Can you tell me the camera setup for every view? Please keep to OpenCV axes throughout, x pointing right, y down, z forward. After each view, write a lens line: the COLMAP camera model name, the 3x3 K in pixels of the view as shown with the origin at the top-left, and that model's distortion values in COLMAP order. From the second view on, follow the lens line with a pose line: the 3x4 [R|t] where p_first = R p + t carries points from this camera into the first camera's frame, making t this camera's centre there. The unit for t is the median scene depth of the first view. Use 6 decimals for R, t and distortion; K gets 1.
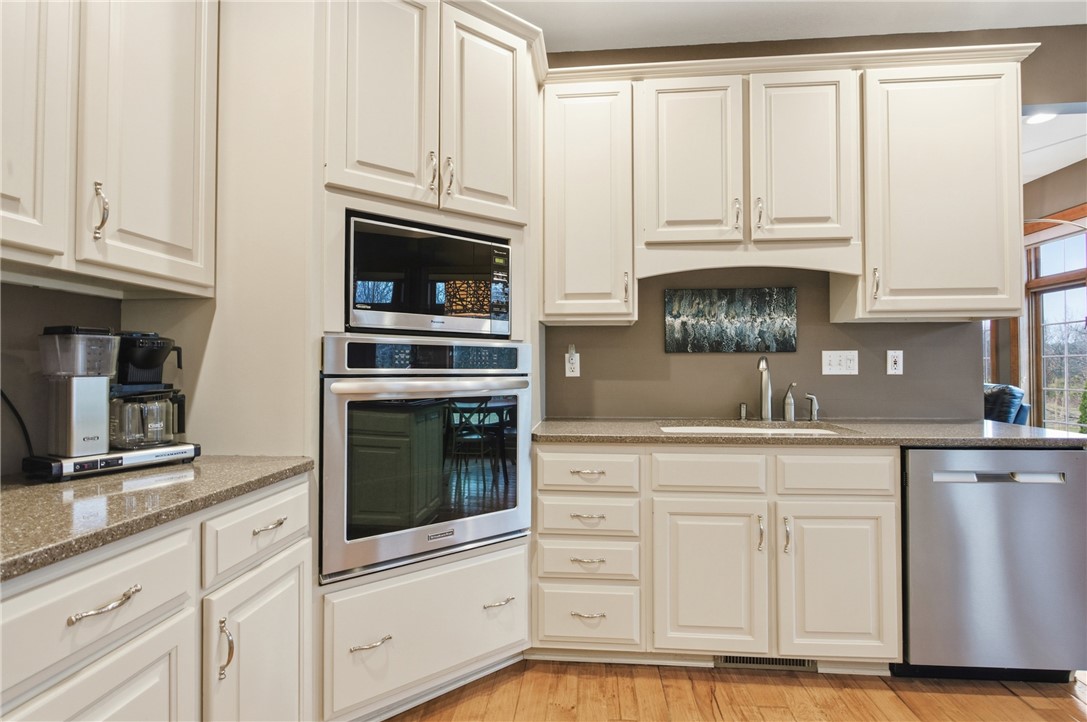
lens RADIAL K [[524.4, 0, 532.3], [0, 524.4, 365.0], [0, 0, 1]] dist [-0.007531, 0.000535]
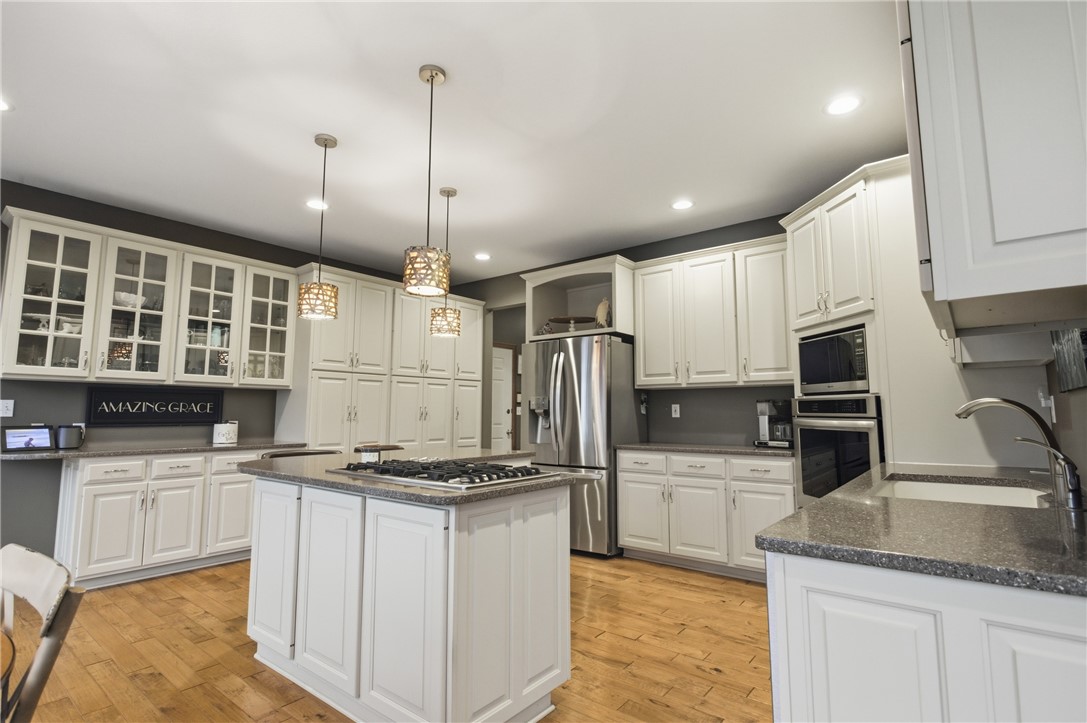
lens RADIAL K [[524.4, 0, 539.3], [0, 524.4, 360.6], [0, 0, 1]] dist [-0.007531, 0.000535]
pose [[-0.552078, -0.080845, -0.829864, 2.044500], [0.004511, 0.994984, -0.099932, 0.001751], [0.833780, -0.058914, -0.548944, 1.299583]]
